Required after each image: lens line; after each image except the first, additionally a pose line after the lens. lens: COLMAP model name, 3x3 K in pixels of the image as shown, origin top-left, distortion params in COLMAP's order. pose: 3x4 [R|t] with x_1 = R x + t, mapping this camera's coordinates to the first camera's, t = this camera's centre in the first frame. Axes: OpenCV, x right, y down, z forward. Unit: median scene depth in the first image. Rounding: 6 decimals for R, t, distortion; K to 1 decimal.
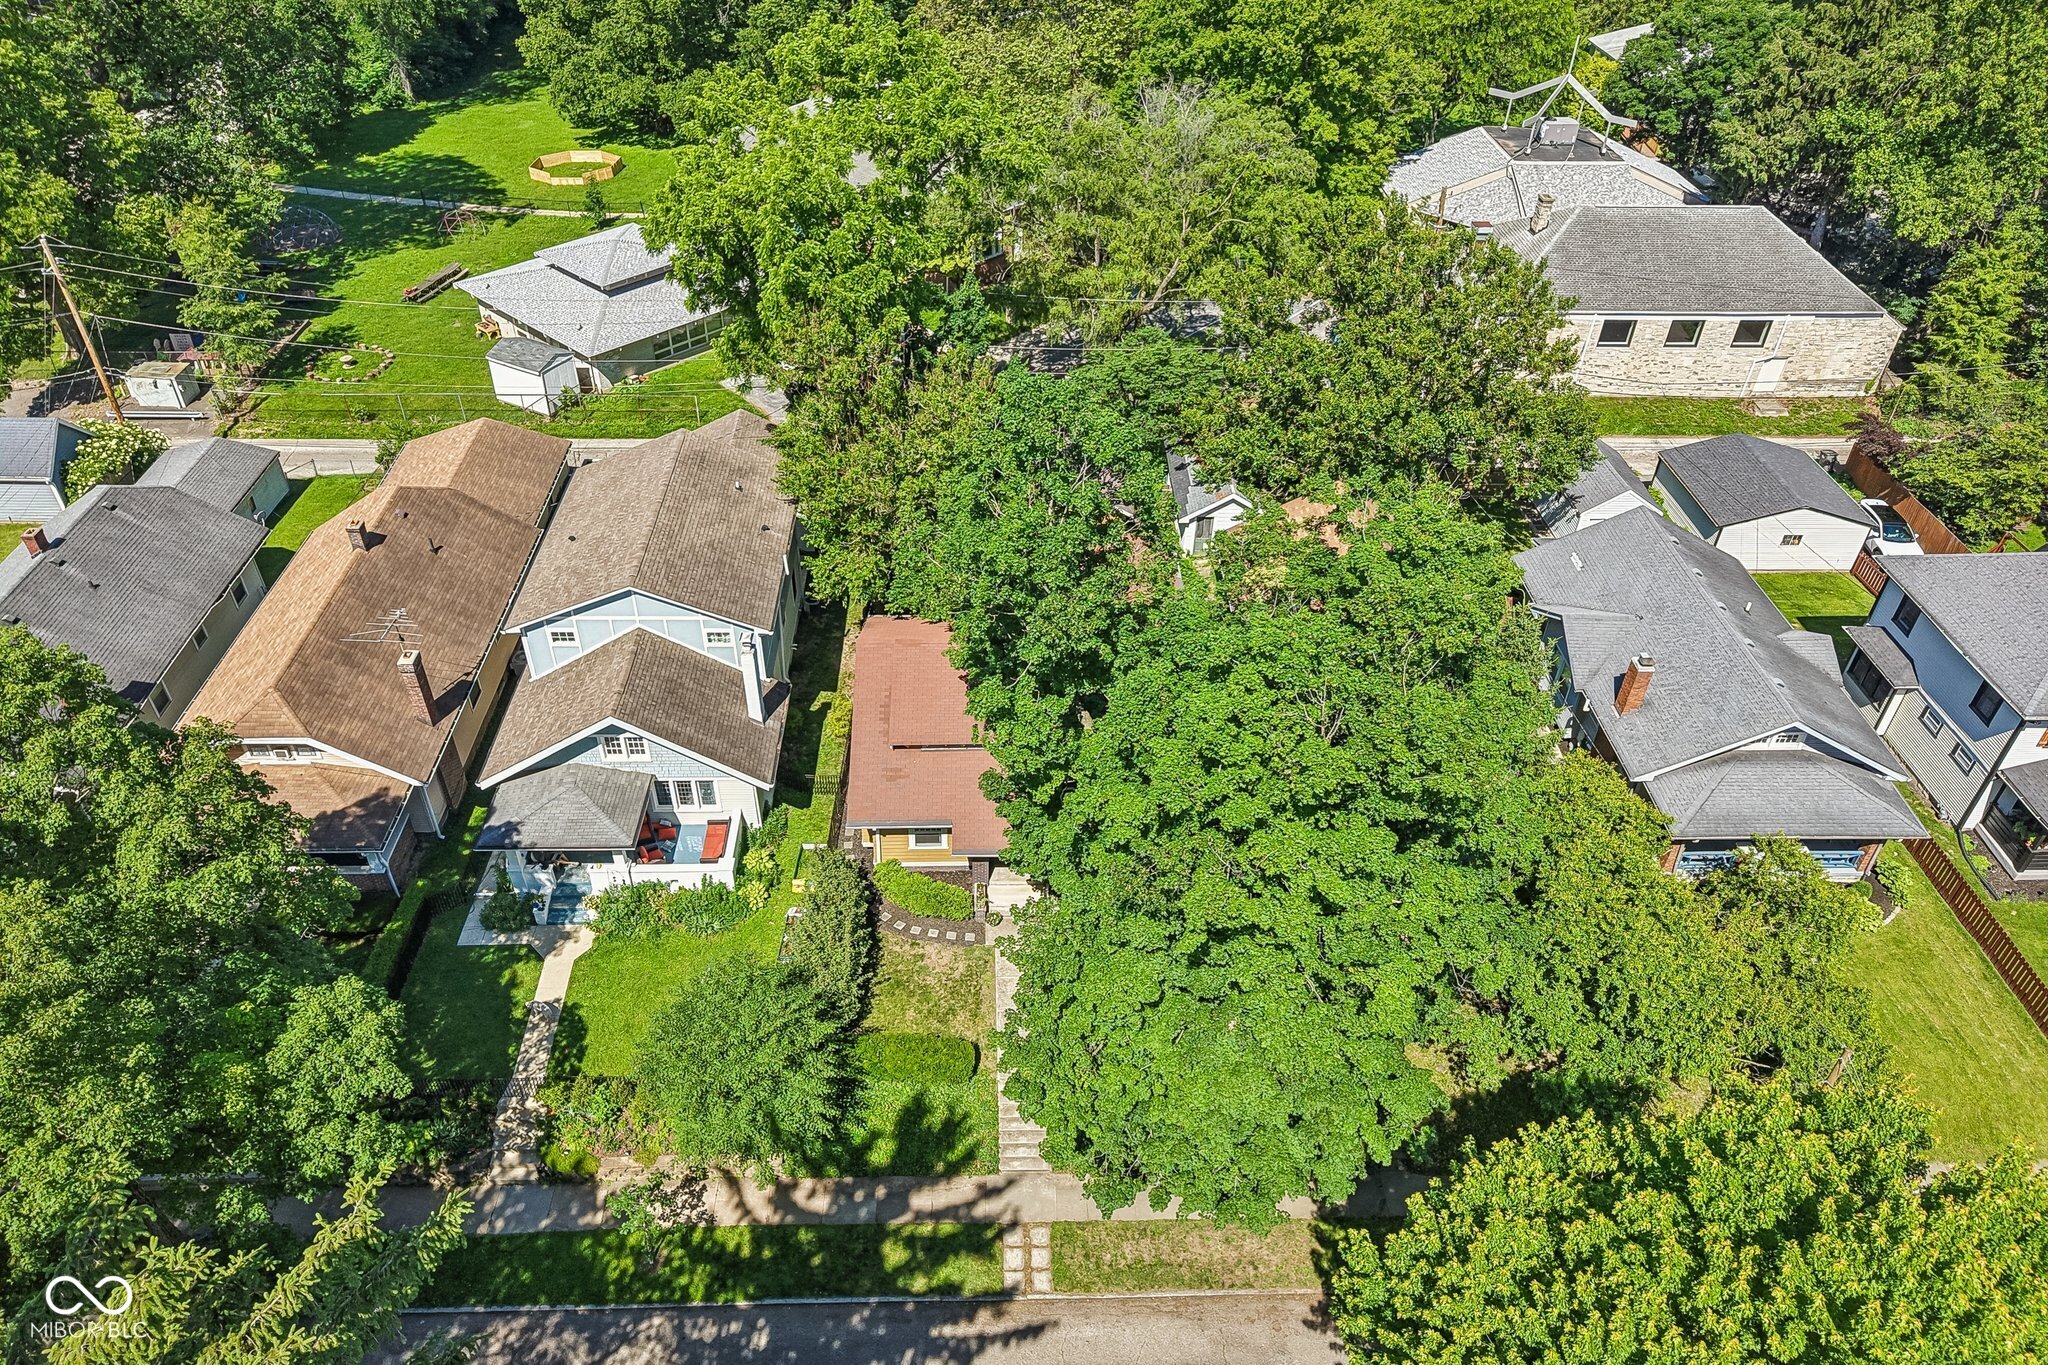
lens RADIAL K [[1399.6, 0, 1024.0], [0, 1399.6, 682.5], [0, 0, 1]] dist [0.002302, -0.002180]
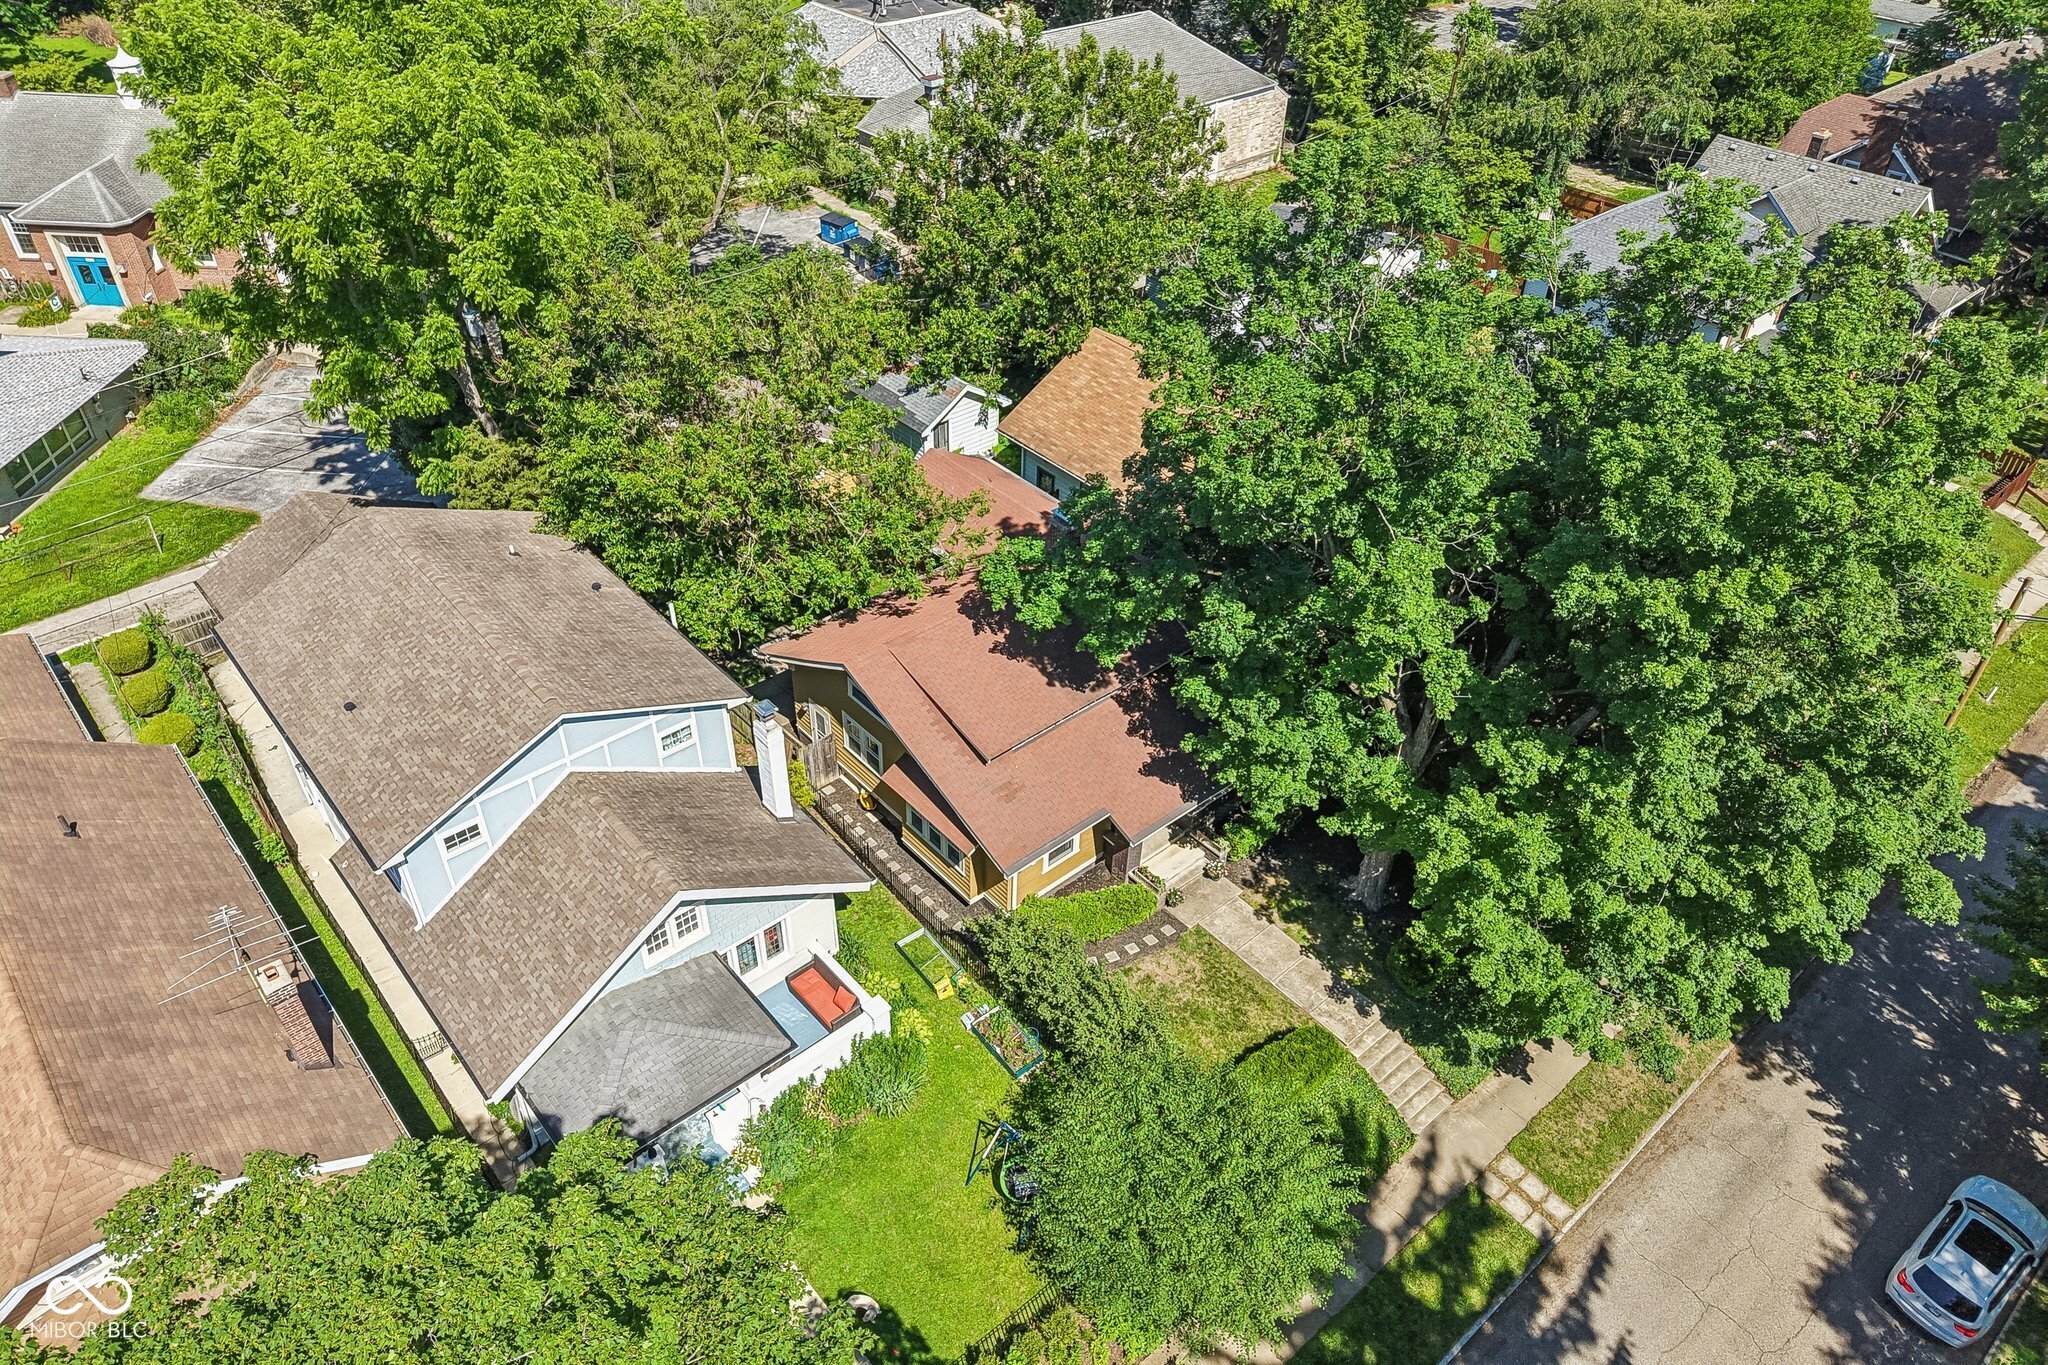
lens RADIAL K [[1393.9, 0, 1024.0], [0, 1393.9, 682.5], [0, 0, 1]] dist [0.019481, -0.001246]
pose [[0.770706, -0.396626, 0.498698, -0.519438], [0.387999, 0.912943, 0.126457, -0.096676], [-0.505439, 0.096033, 0.857502, 0.385056]]
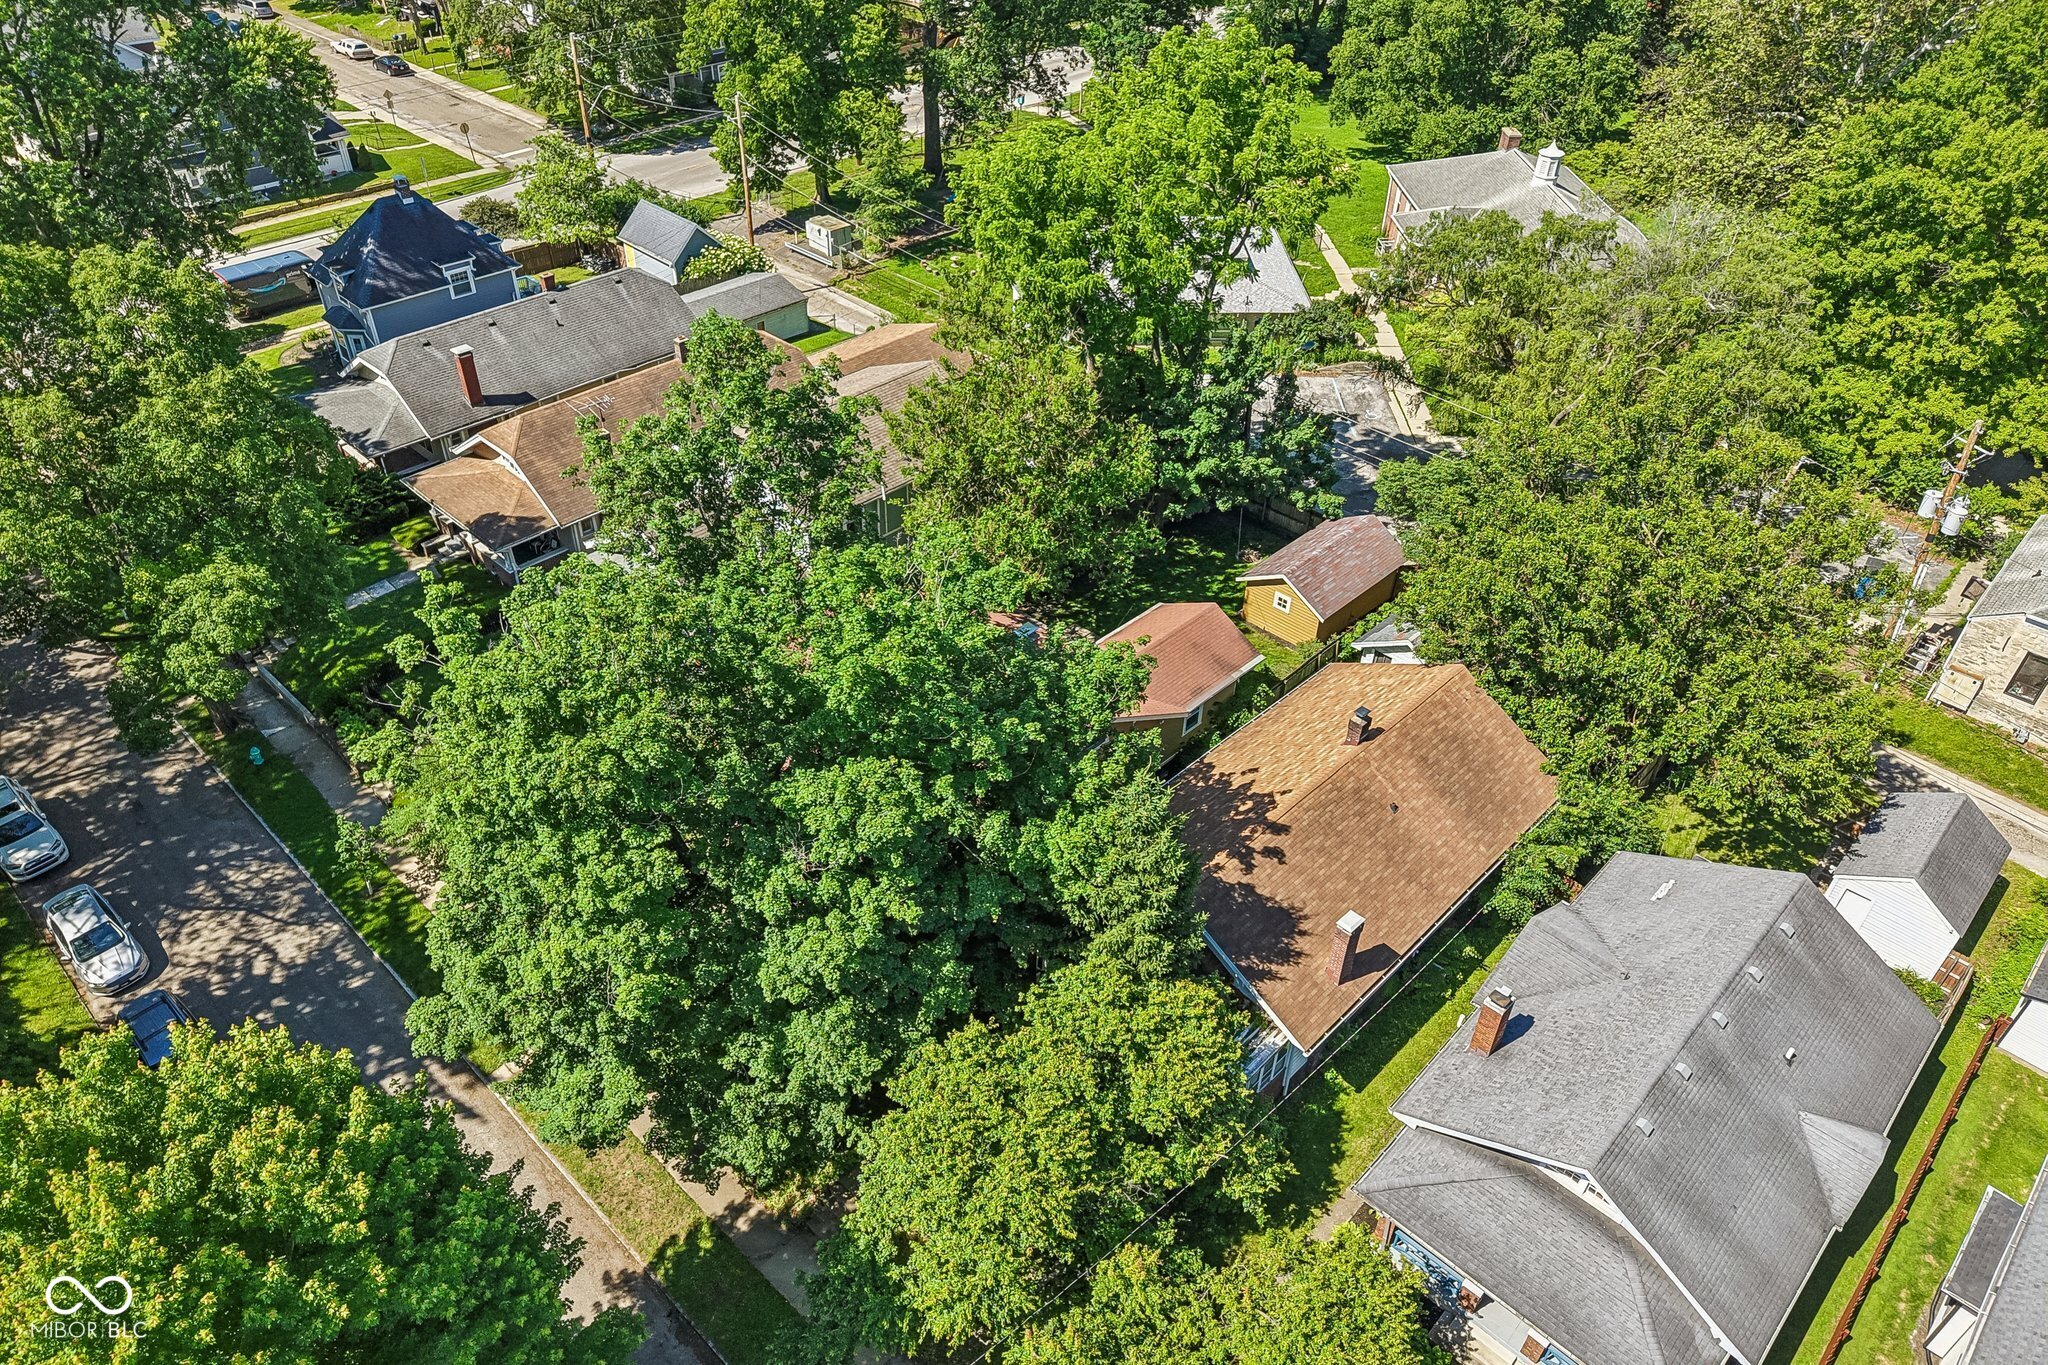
lens RADIAL K [[1399.6, 0, 1024.0], [0, 1399.6, 682.5], [0, 0, 1]] dist [0.002302, -0.002180]
pose [[0.699940, 0.443590, -0.559742, 0.752989], [-0.454725, 0.881141, 0.129676, -0.184205], [0.550735, 0.163764, 0.818457, 0.246206]]
